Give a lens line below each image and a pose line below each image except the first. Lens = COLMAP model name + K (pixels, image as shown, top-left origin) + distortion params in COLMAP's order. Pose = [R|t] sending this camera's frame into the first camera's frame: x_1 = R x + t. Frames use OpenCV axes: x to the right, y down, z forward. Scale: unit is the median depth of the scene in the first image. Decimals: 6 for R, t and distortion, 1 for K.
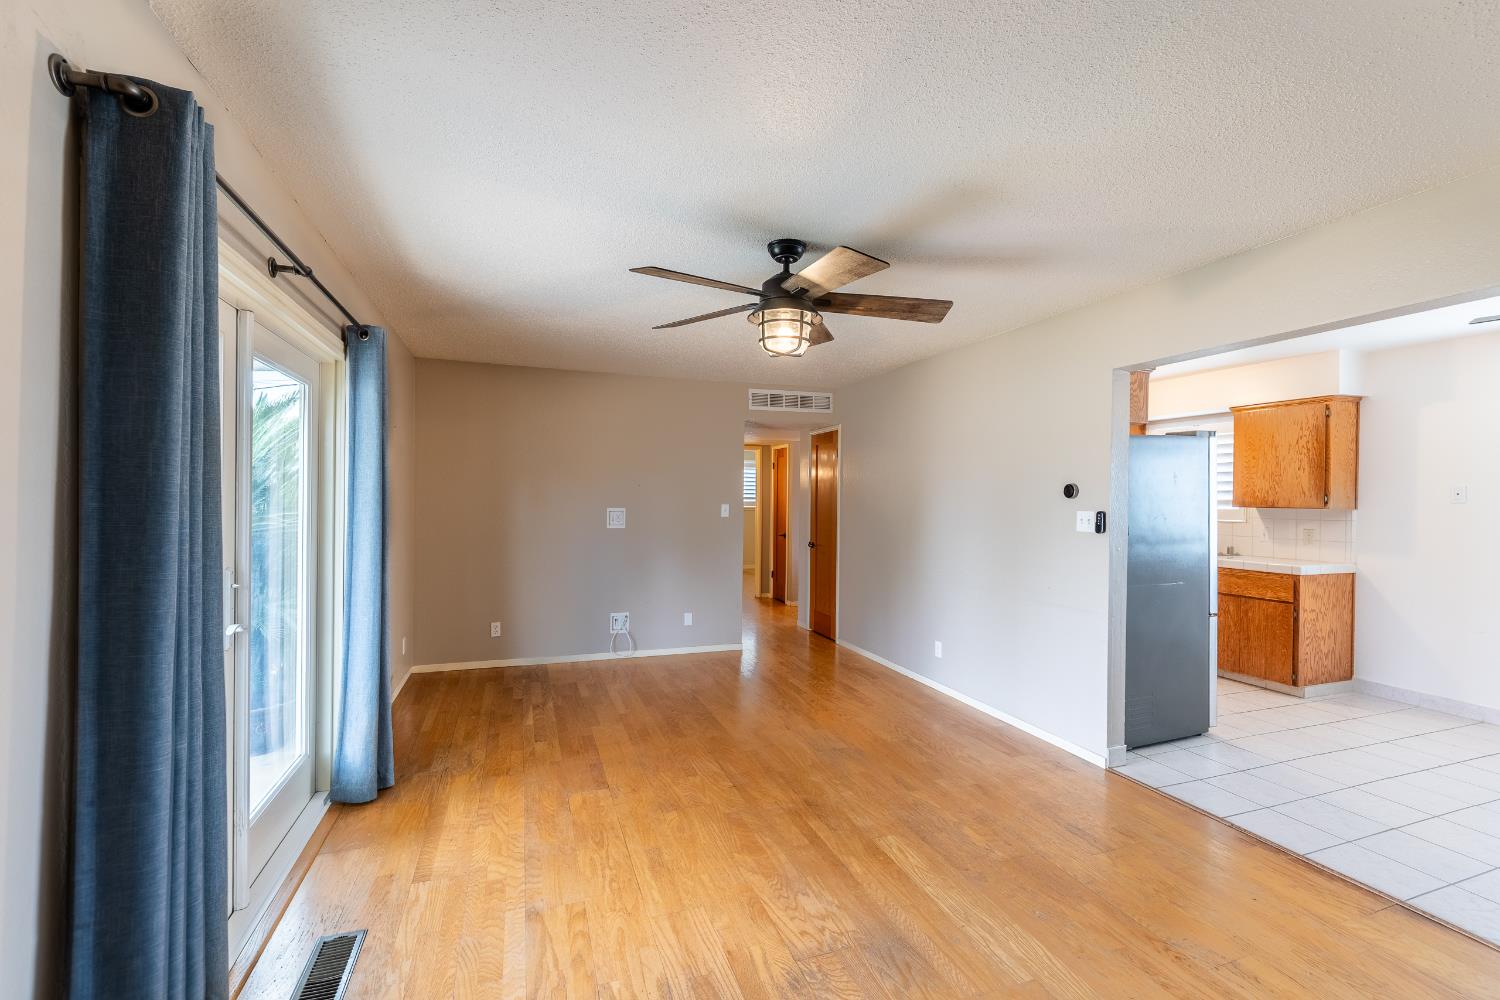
lens RADIAL K [[625.0, 0, 720.5], [0, 625.0, 500.9], [0, 0, 1]] dist [-0.000483, -0.004853]
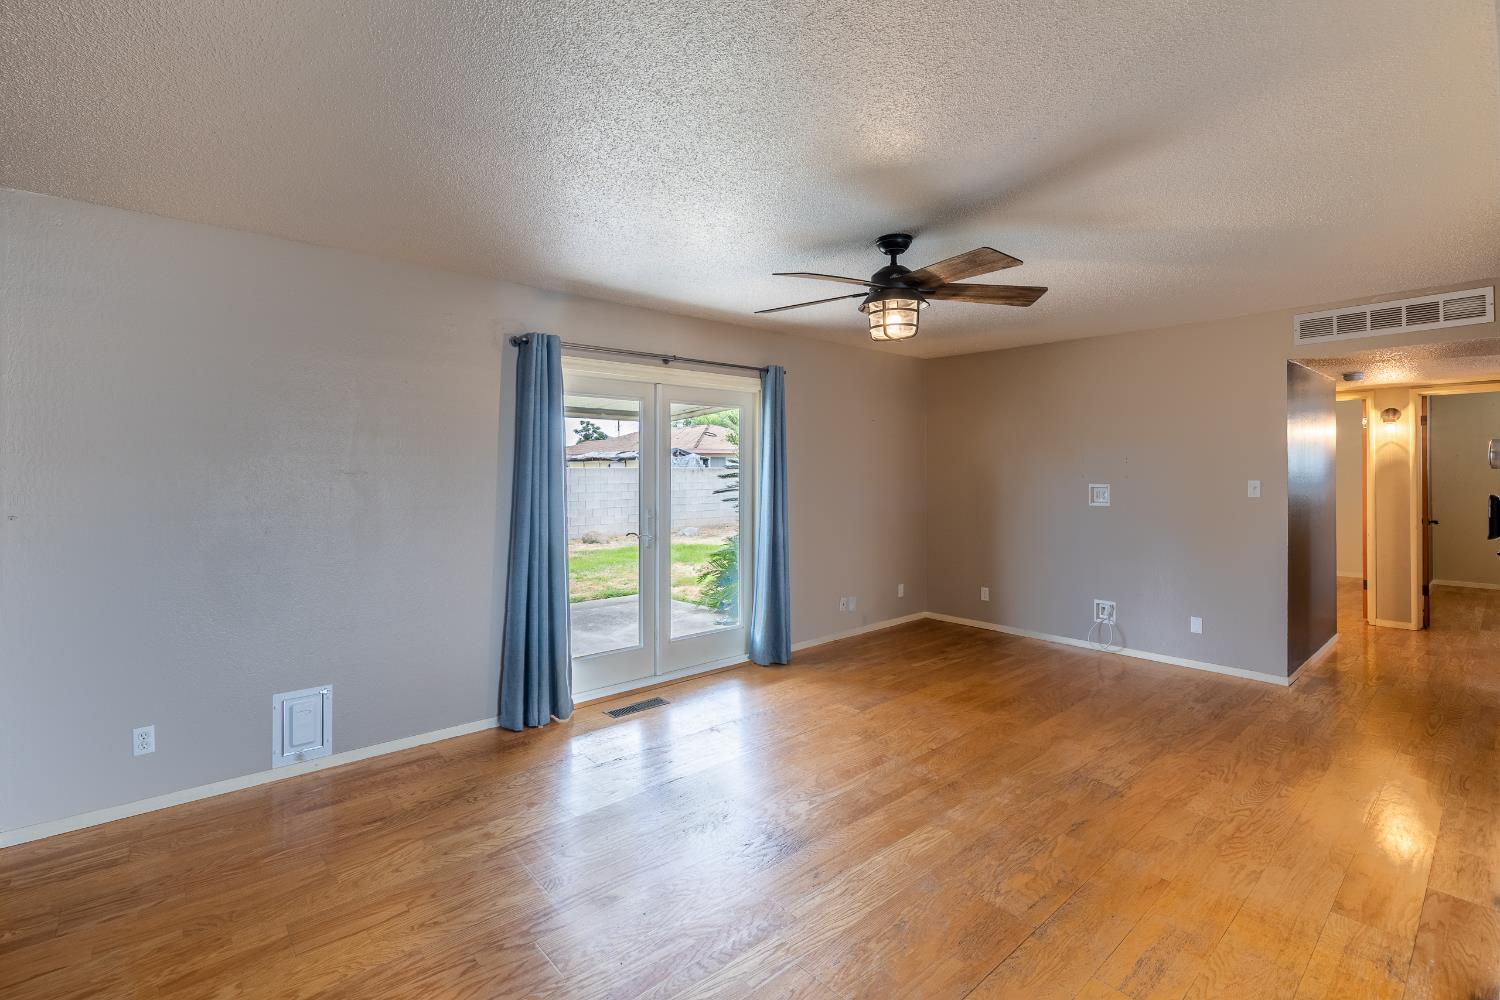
lens RADIAL K [[655.1, 0, 752.8], [0, 655.1, 467.2], [0, 0, 1]] dist [0.000473, -0.000474]
pose [[0.404316, -0.016420, -0.914472, 0.750667], [0.002179, 0.999853, -0.016990, 0.002701], [0.914617, 0.004877, 0.404292, 0.232027]]
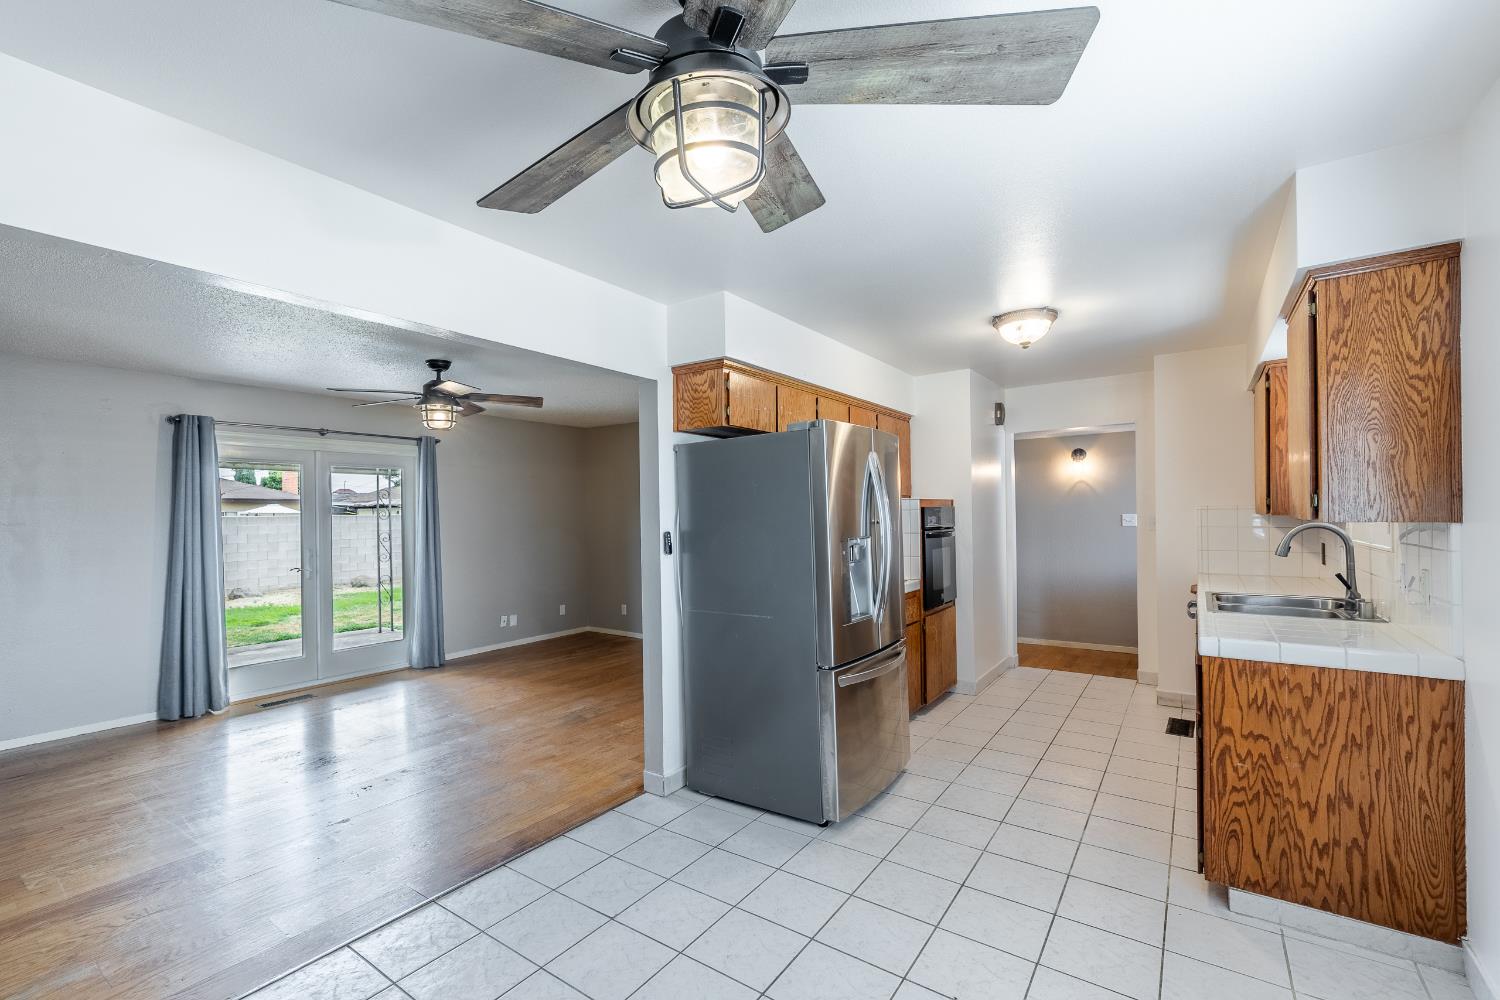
lens RADIAL K [[620.4, 0, 702.6], [0, 620.4, 515.7], [0, 0, 1]] dist [-0.009557, 0.000110]
pose [[0.581654, -0.015586, -0.813287, 1.288961], [0.015035, 0.999852, -0.008409, 0.006063], [0.813297, -0.007337, 0.581802, 0.452661]]
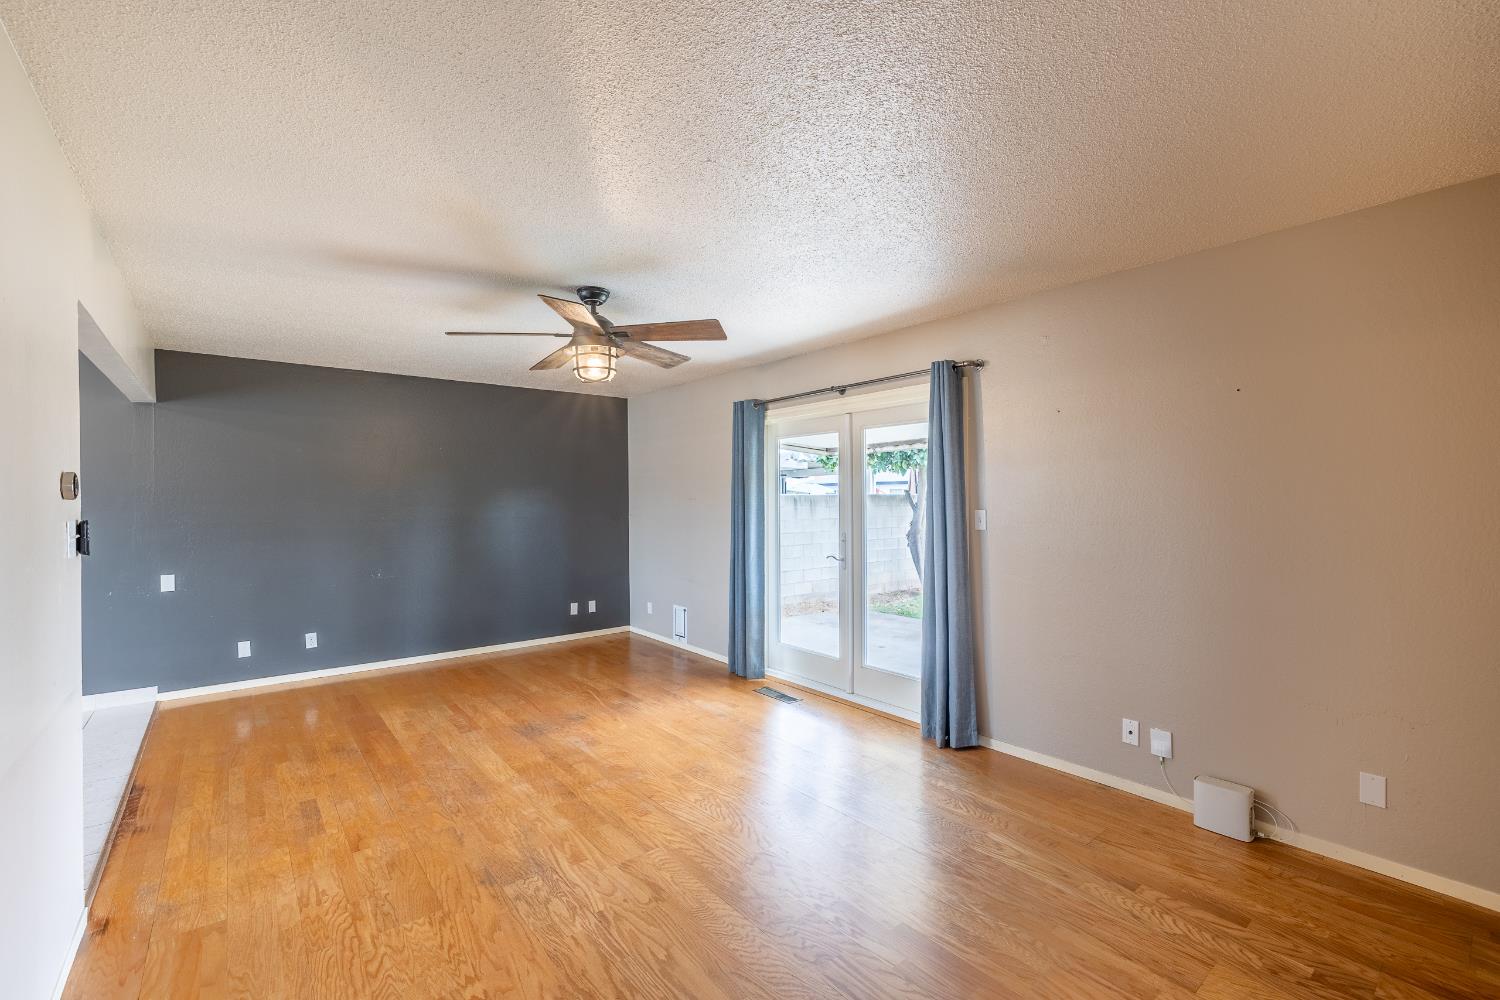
lens RADIAL K [[638.3, 0, 750.0], [0, 638.3, 500.0], [0, 0, 1]] dist [0.000943, 0.000178]
pose [[-0.925975, -0.003254, -0.377572, 0.209566], [-0.004121, 0.999990, 0.001489, -0.006539], [0.377563, 0.002935, -0.925979, 1.633781]]
